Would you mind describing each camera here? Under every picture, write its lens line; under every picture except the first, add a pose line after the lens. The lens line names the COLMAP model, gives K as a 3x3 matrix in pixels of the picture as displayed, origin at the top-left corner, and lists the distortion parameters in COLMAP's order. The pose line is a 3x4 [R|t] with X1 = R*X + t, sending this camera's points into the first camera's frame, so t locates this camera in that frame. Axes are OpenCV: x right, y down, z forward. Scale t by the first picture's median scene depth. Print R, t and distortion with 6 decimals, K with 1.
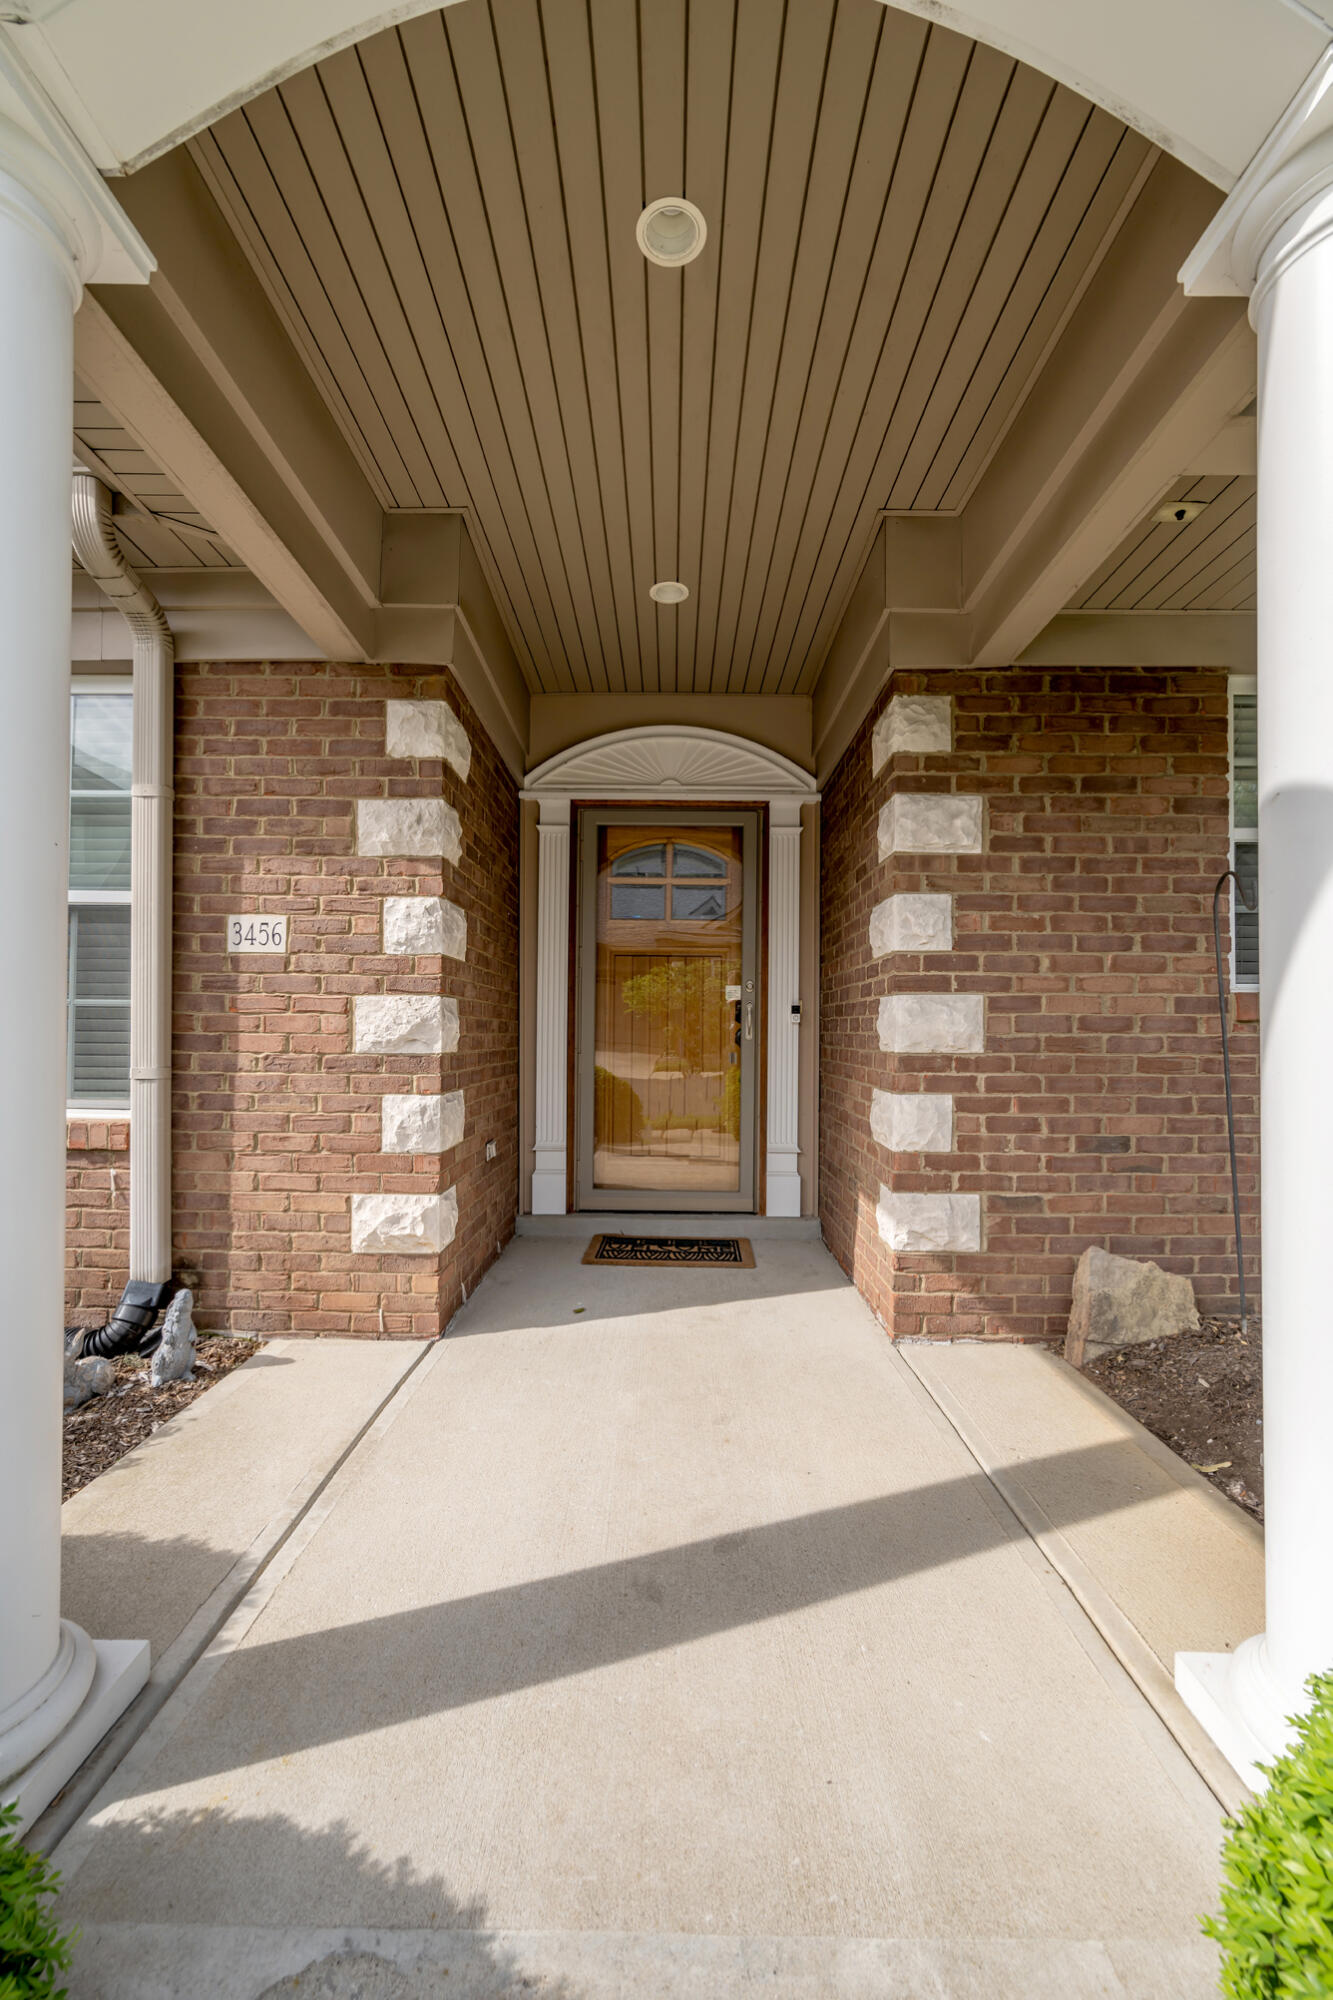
lens RADIAL K [[802.9, 0, 666.1], [0, 802.9, 1011.1], [0, 0, 1]] dist [-0.003766, -0.000025]
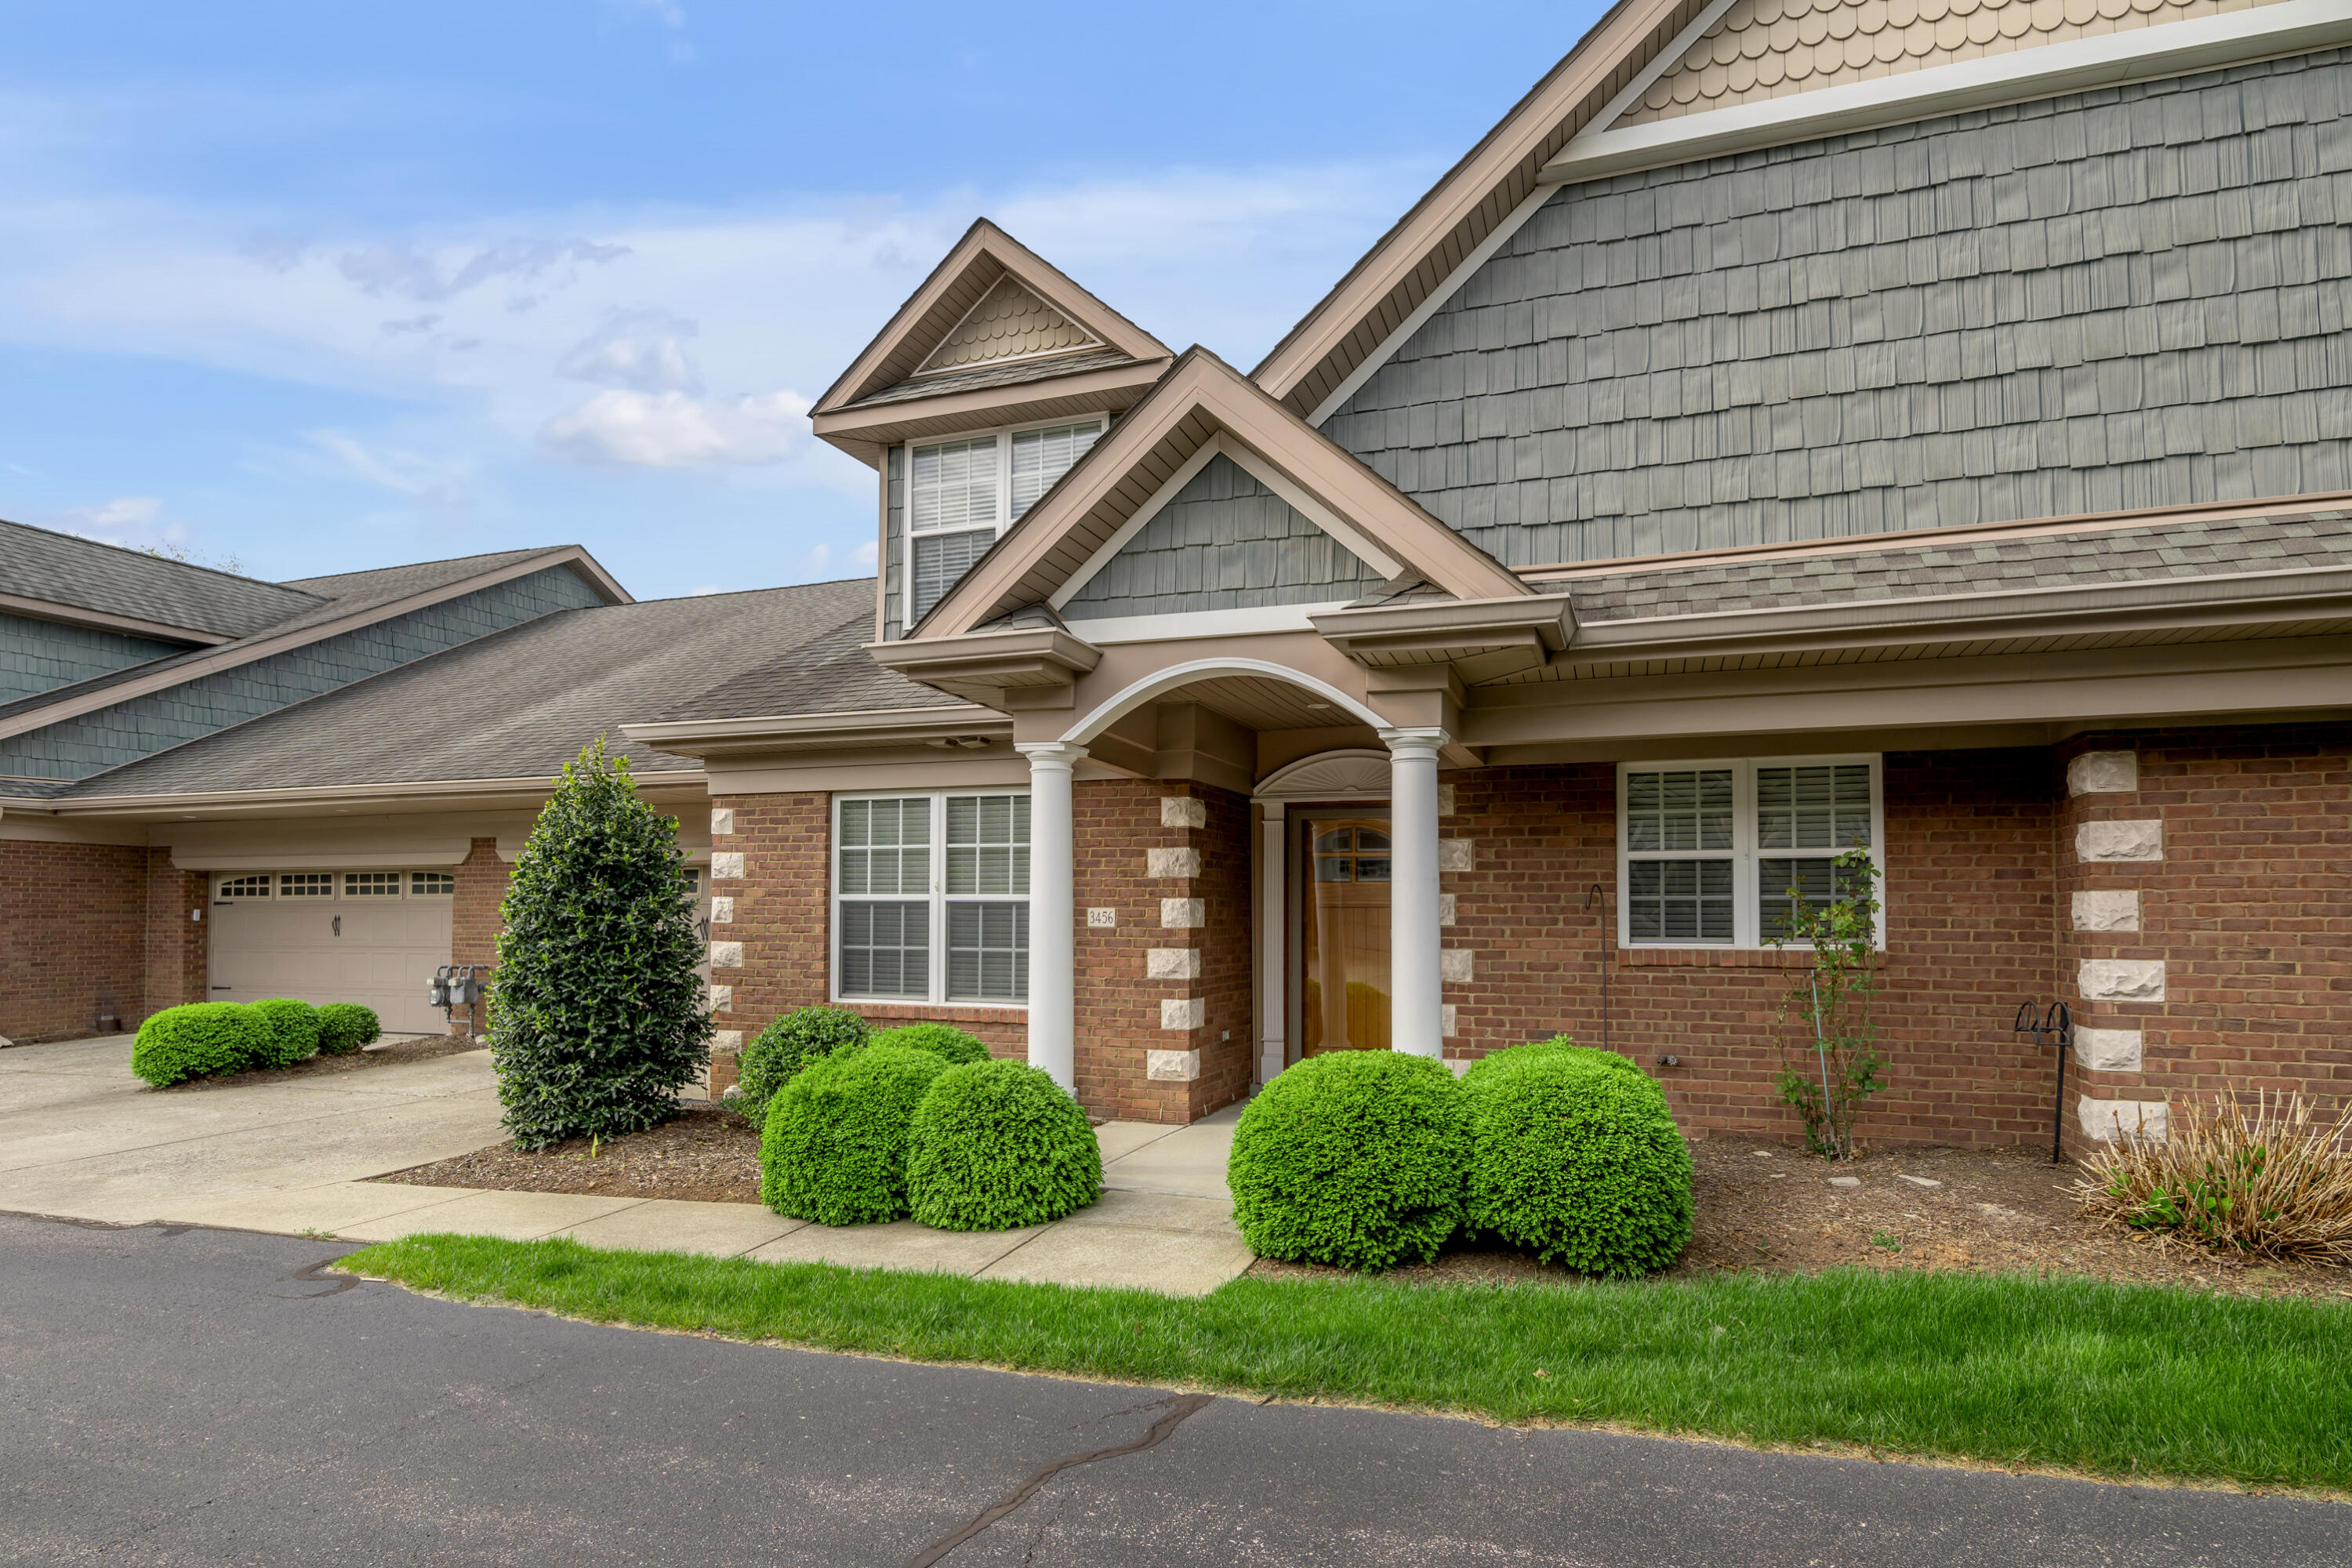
lens RADIAL K [[1261.2, 0, 1195.4], [0, 1261.2, 886.0], [0, 0, 1]] dist [-0.023532, 0.002215]
pose [[0.943036, -0.011379, -0.332497, 0.747793], [0.011329, 0.999934, -0.002090, -0.164230], [0.332498, -0.001796, 0.943102, -1.865526]]
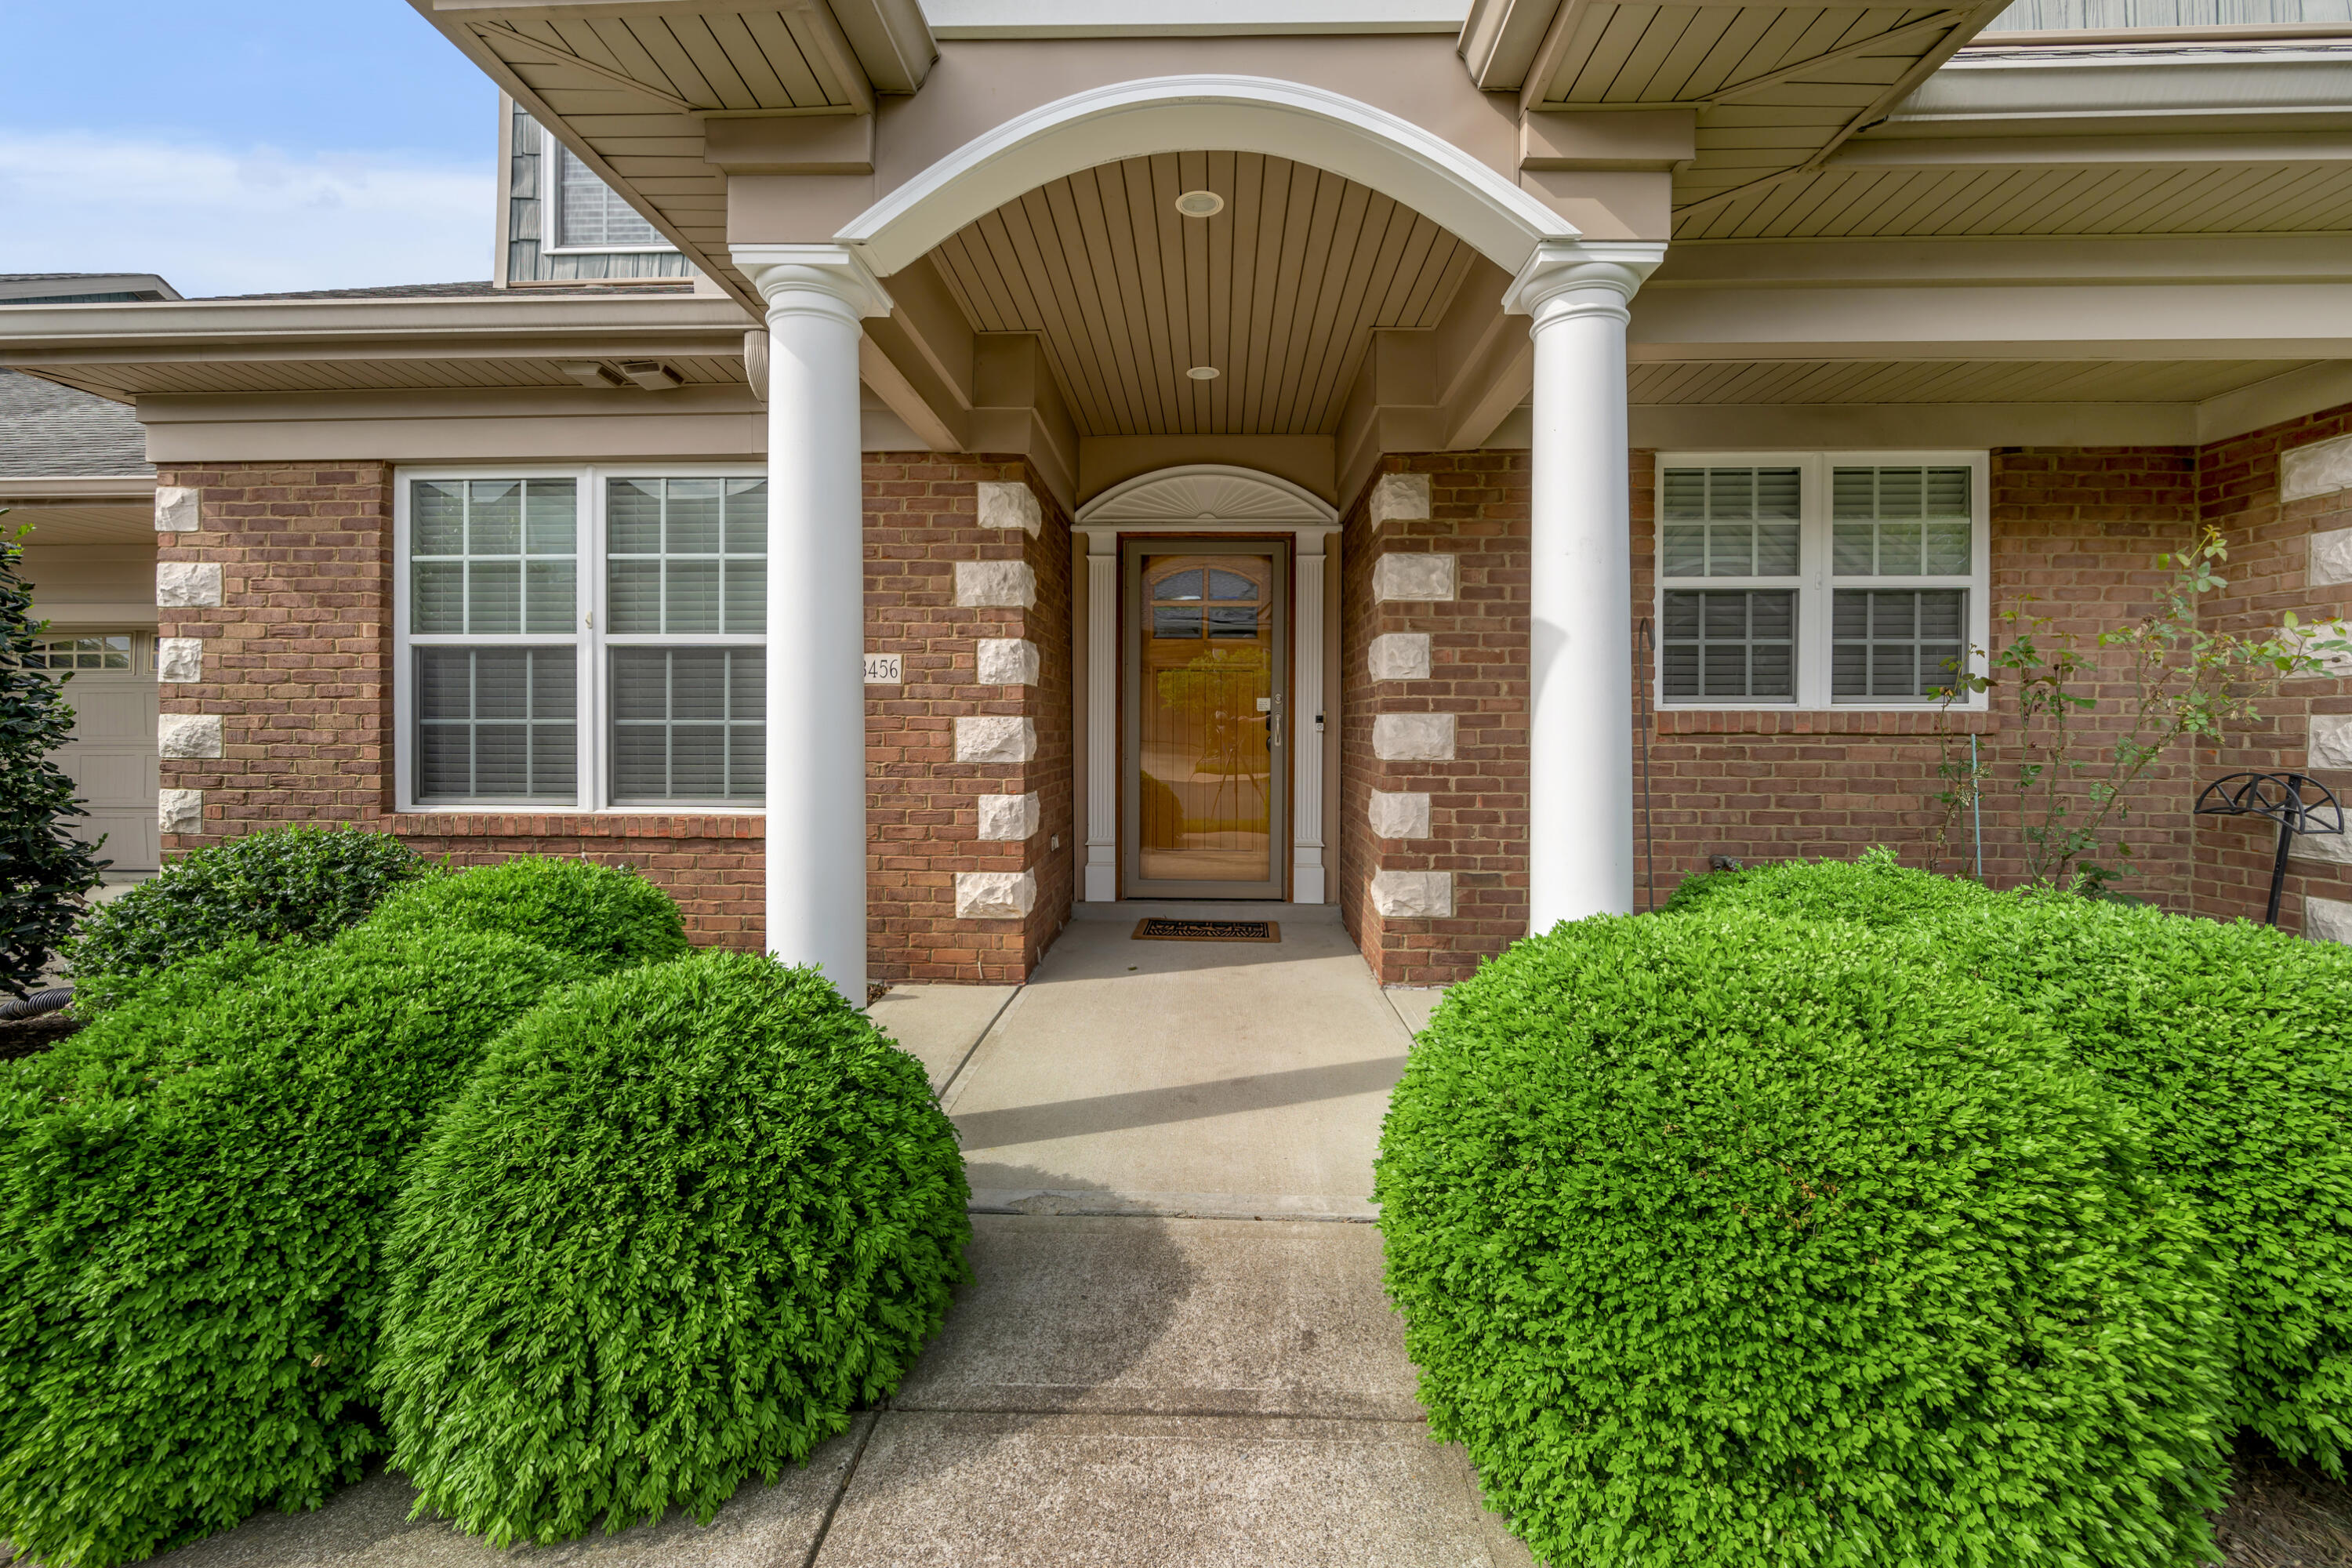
lens RADIAL K [[944.3, 0, 1186.5], [0, 944.3, 732.4], [0, 0, 1]] dist [-0.003766, -0.000025]
pose [[0.999693, -0.004464, -0.024367, 0.012882], [0.005252, 0.999463, 0.032350, -0.041310], [0.024209, -0.032468, 0.999180, -0.482951]]
